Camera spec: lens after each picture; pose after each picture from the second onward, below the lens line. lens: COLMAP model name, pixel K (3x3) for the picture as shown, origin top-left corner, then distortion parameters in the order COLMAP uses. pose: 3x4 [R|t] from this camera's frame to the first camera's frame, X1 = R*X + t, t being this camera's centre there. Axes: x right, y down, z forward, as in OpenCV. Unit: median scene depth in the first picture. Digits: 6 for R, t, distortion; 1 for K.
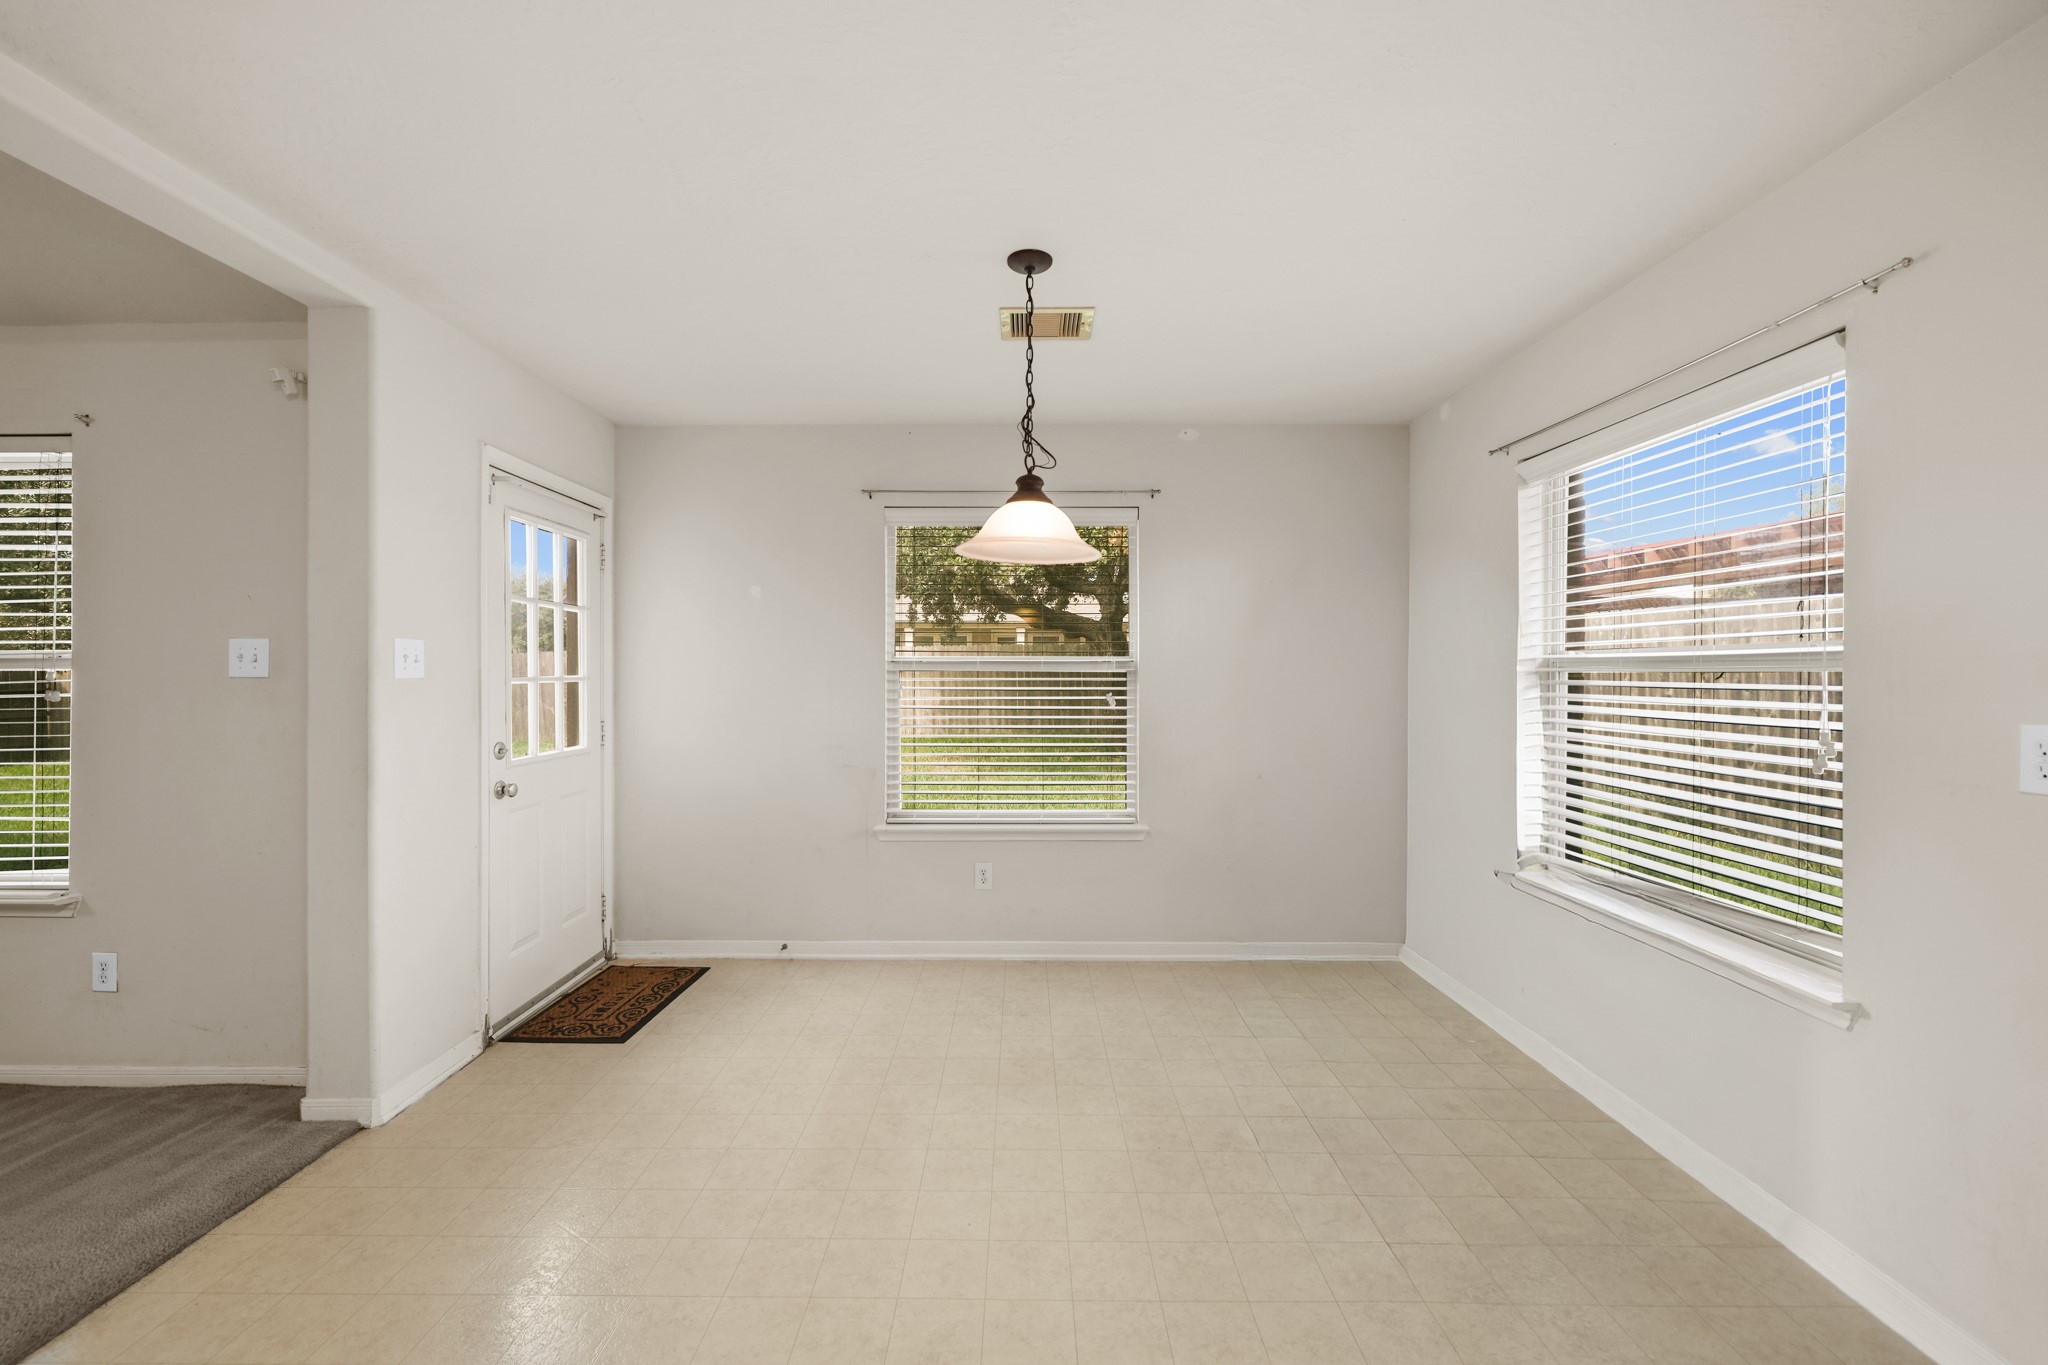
lens RADIAL K [[830.4, 0, 1015.2], [0, 830.4, 674.1], [0, 0, 1]] dist [-0.002180, -0.000034]
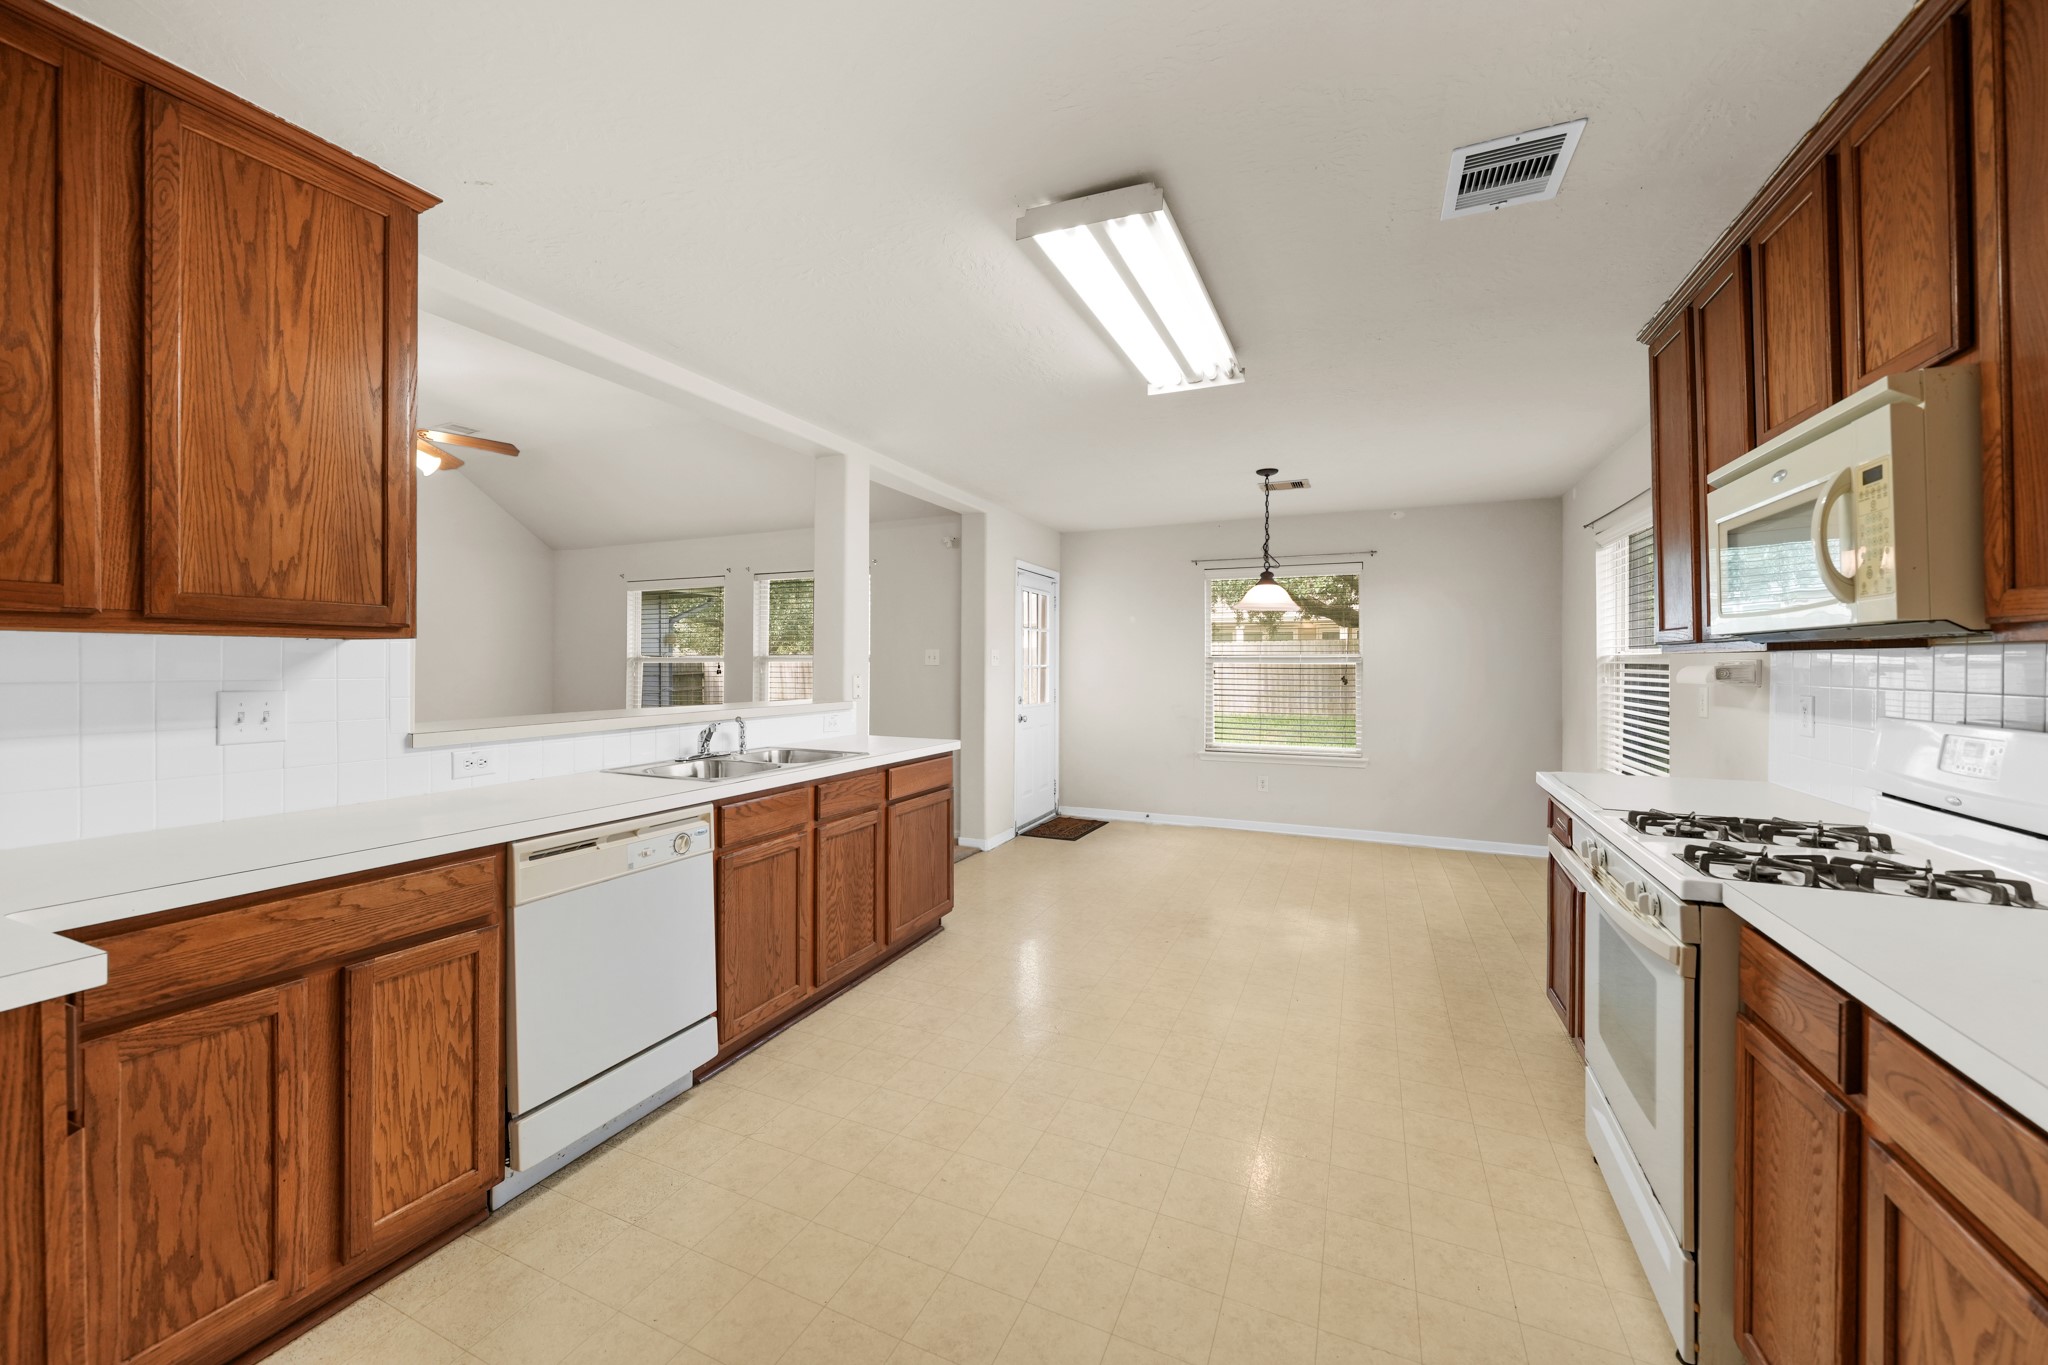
lens RADIAL K [[772.7, 0, 1014.7], [0, 772.7, 660.8], [0, 0, 1]] dist [-0.000140, 0.000000]
pose [[0.913743, -0.000607, -0.406291, 0.157141], [-0.002091, 0.999979, -0.006196, 0.003163], [0.406286, 0.006511, 0.913723, -0.735176]]
